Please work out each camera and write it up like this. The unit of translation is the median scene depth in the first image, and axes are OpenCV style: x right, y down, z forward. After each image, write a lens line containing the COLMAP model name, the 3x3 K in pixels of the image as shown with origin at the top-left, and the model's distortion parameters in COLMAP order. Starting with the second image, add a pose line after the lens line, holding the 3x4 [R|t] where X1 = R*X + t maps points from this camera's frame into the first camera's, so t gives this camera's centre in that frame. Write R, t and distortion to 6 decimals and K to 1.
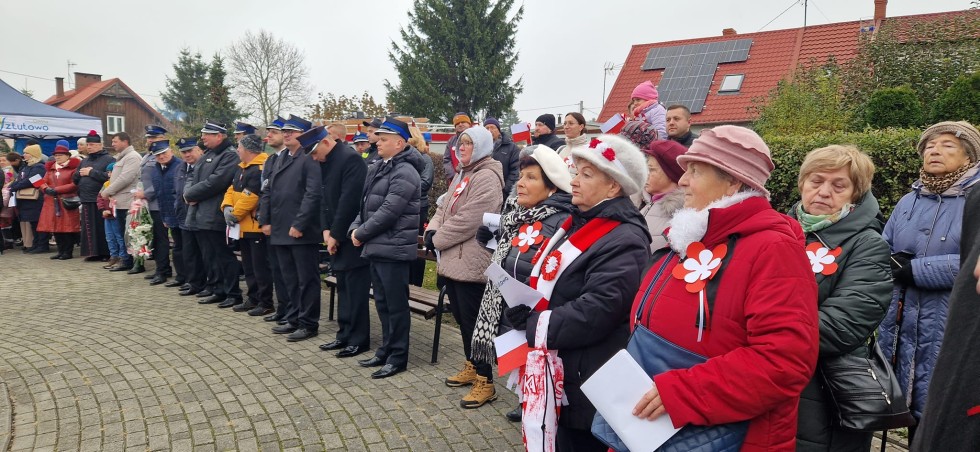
lens RADIAL K [[658.6, 0, 488.0], [0, 658.6, 227.1], [0, 0, 1]] dist [0.059237, -0.043072]
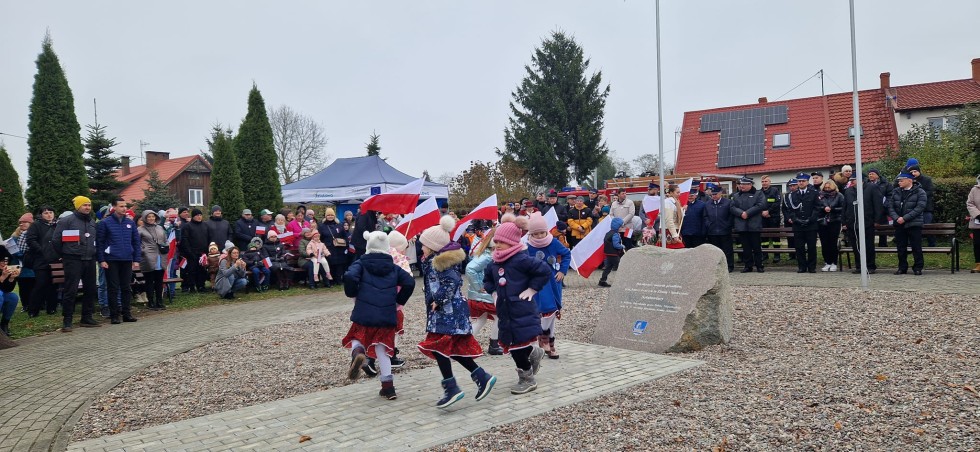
lens RADIAL K [[658.6, 0, 492.8], [0, 658.6, 234.2], [0, 0, 1]] dist [0.059237, -0.043072]
pose [[0.992866, -0.052136, 0.107232, -0.282594], [0.060171, 0.995507, -0.073106, 0.022071], [-0.102939, 0.079037, 0.991543, -0.175506]]
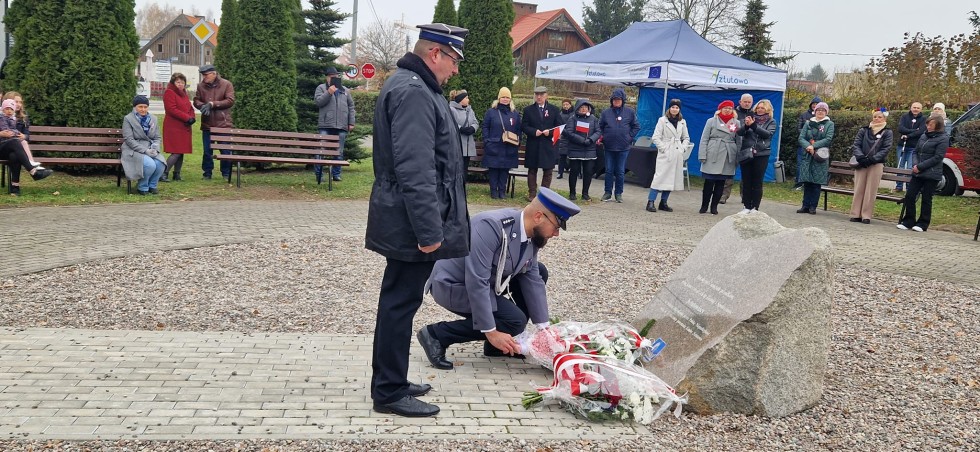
lens RADIAL K [[880.5, 0, 486.0], [0, 880.5, 237.8], [0, 0, 1]] dist [0.093107, -0.100454]
pose [[0.900772, 0.109924, -0.420151, -0.182670], [-0.091200, 0.993744, 0.064467, 0.011331], [0.424609, -0.019752, 0.905161, -0.131850]]
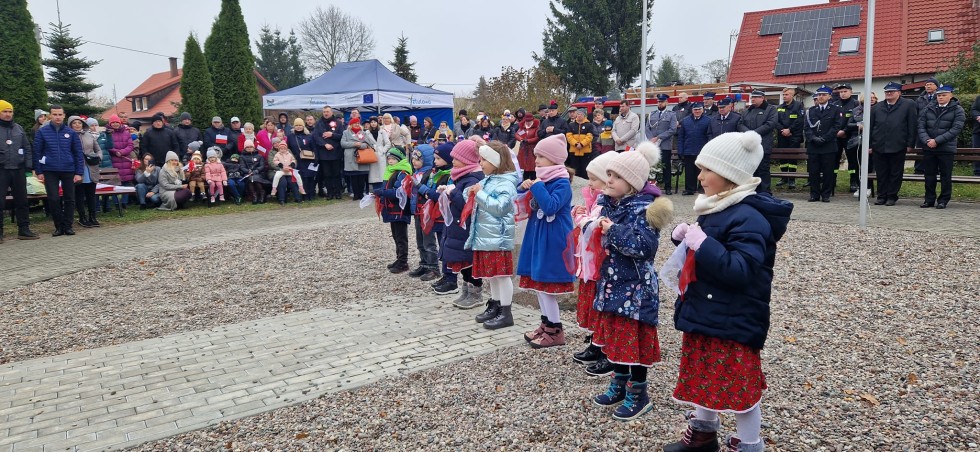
lens RADIAL K [[658.6, 0, 499.1], [0, 658.6, 229.9], [0, 0, 1]] dist [0.059237, -0.043072]
pose [[0.999247, -0.035495, 0.015671, -0.229567], [0.034585, 0.997889, 0.054976, 0.017330], [-0.017589, -0.054393, 0.998365, -0.145165]]
